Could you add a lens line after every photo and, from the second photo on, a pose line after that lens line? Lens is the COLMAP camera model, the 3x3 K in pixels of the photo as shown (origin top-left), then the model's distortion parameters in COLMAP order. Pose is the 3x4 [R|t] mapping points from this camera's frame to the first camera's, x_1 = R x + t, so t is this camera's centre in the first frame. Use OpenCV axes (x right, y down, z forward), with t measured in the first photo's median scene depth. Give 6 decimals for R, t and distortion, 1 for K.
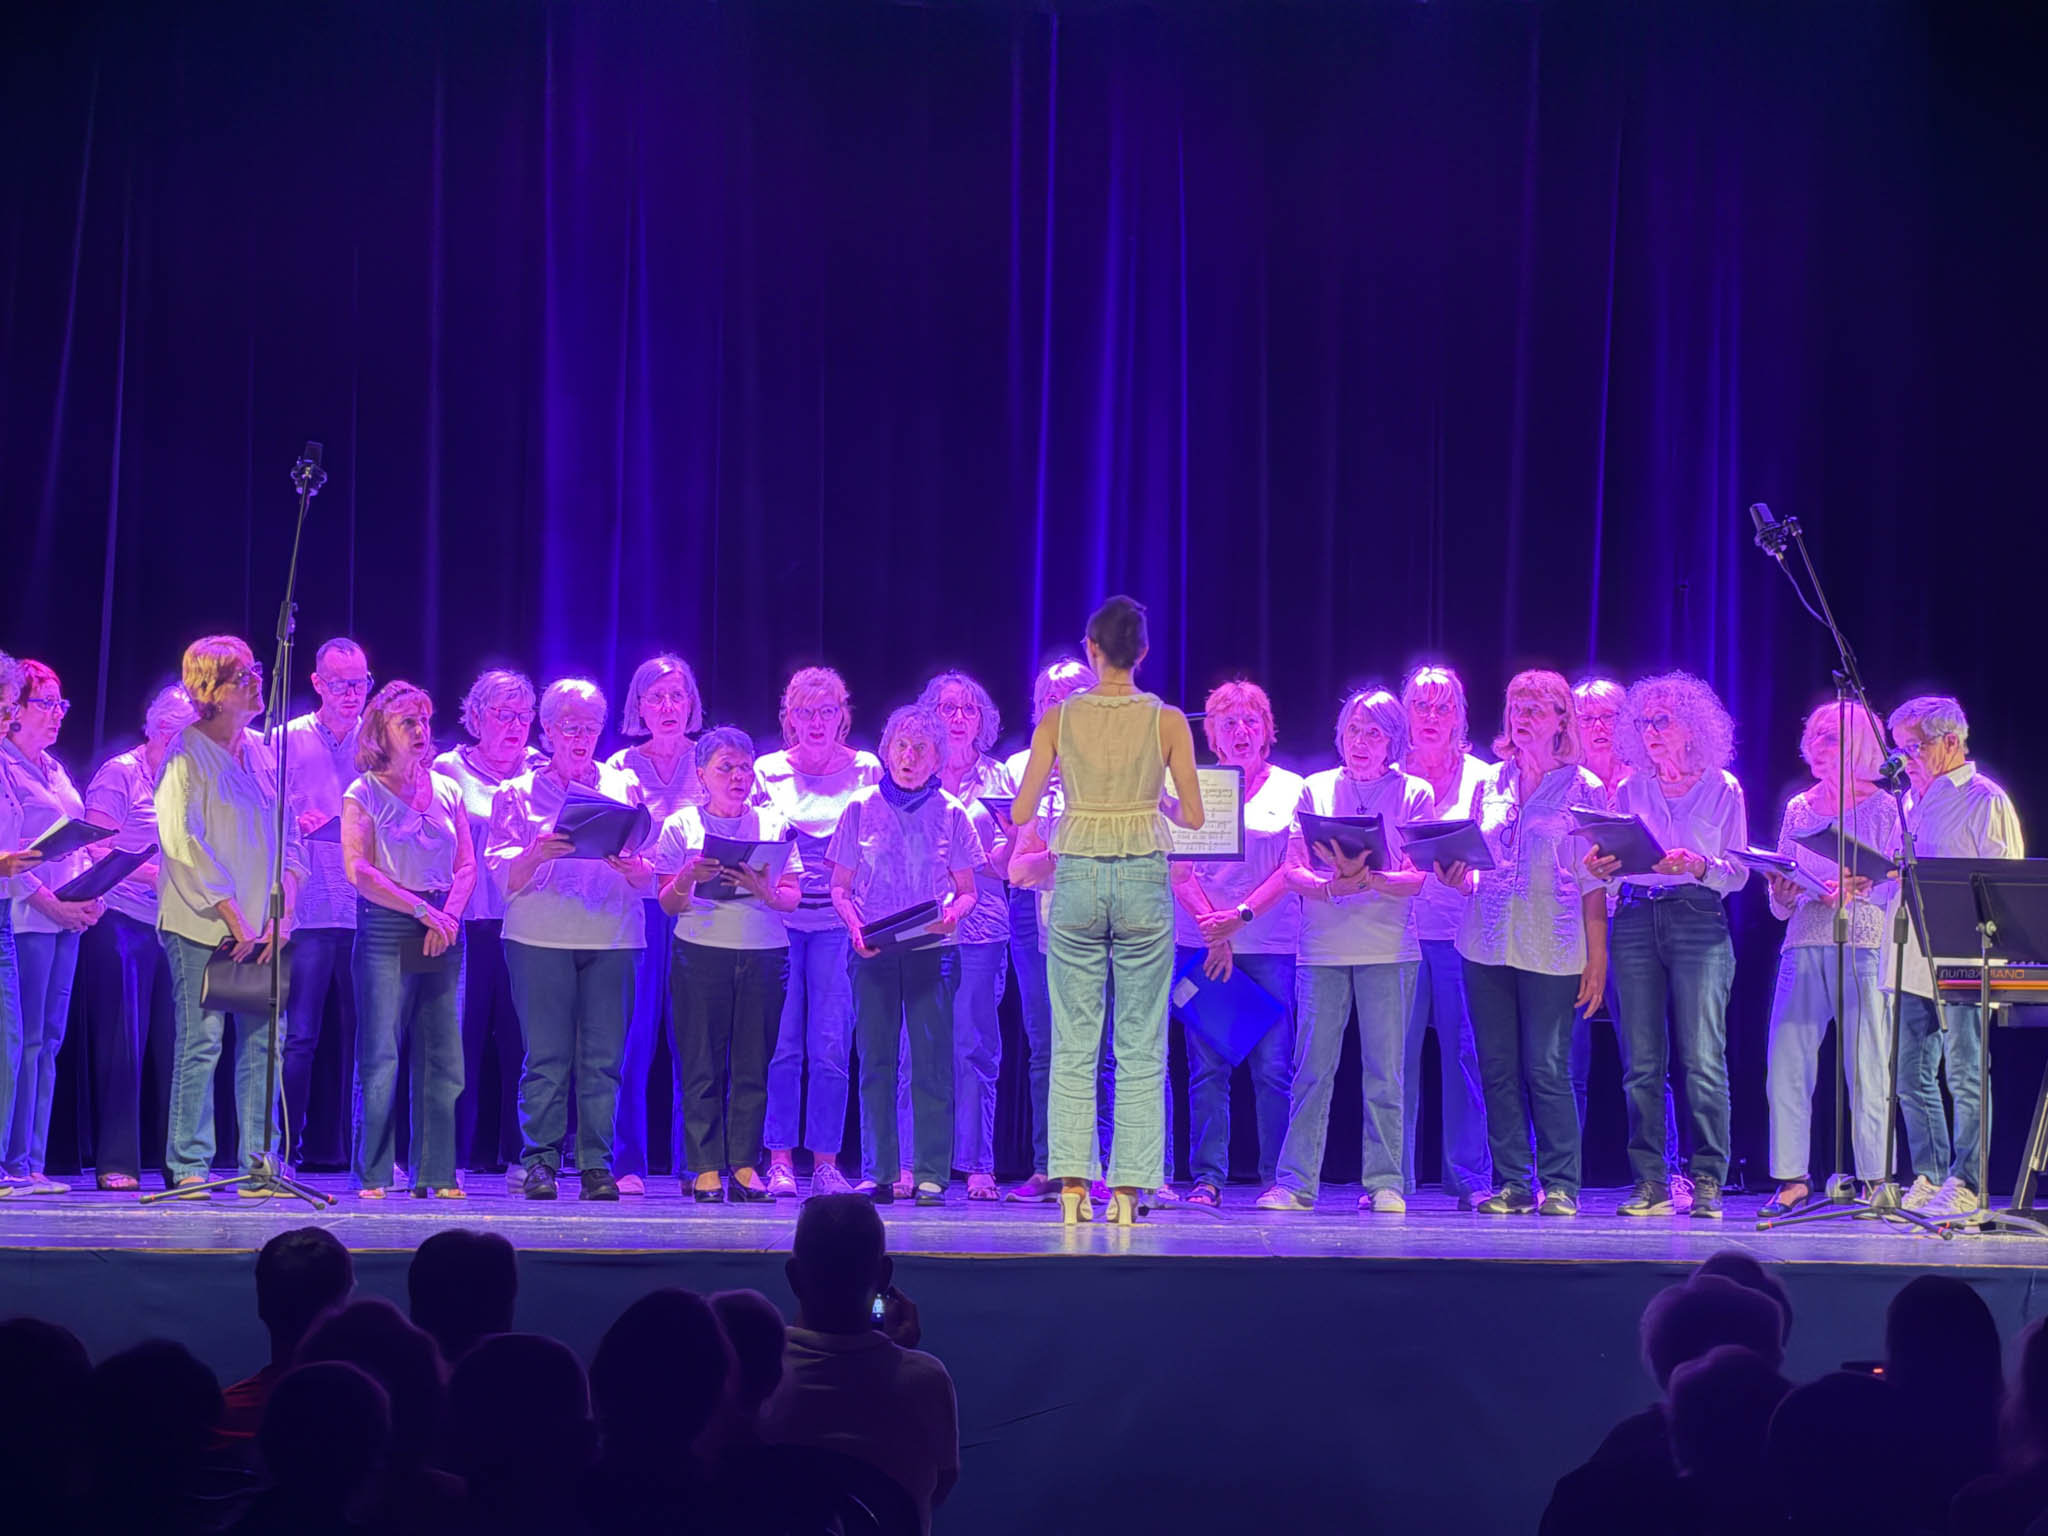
lens RADIAL K [[5882.4, 0, 1019.0], [0, 5882.4, 779.4], [0, 0, 1]] dist [0.334694, 0.000000]
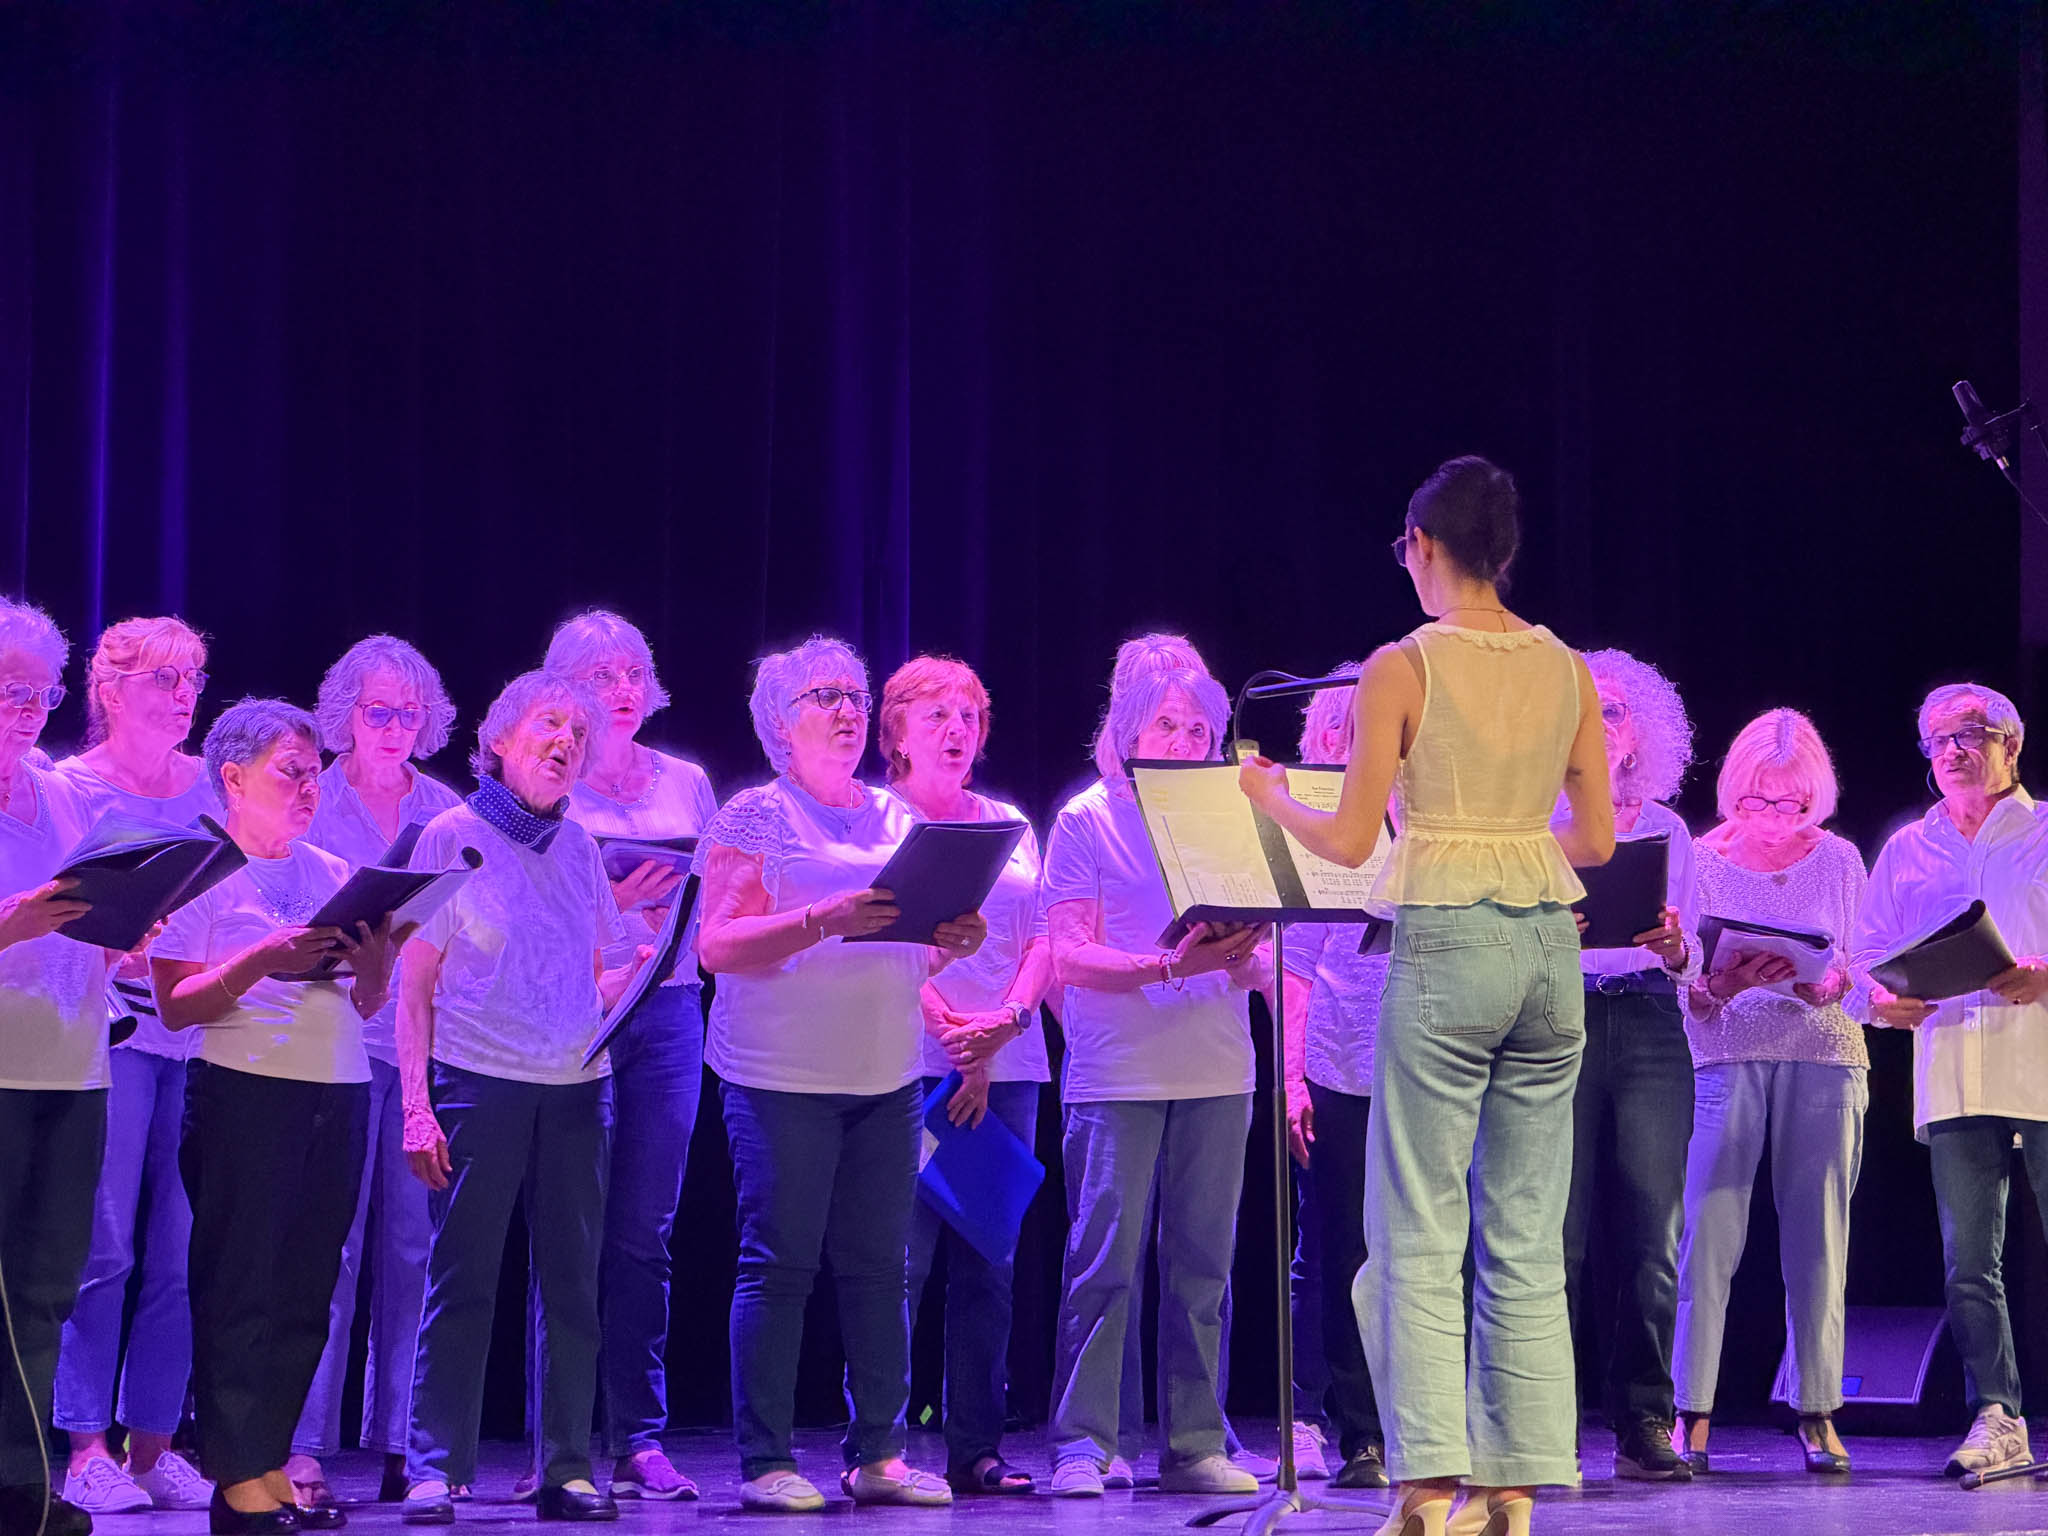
lens RADIAL K [[5882.4, 0, 1026.3], [0, 5882.4, 771.8], [0, 0, 1]] dist [0.334694, 0.000000]
pose [[0.873832, 0.014907, 0.485999, -0.276989], [-0.001752, 0.999620, -0.027511, 0.014387], [-0.486224, 0.023188, 0.873526, 0.474817]]
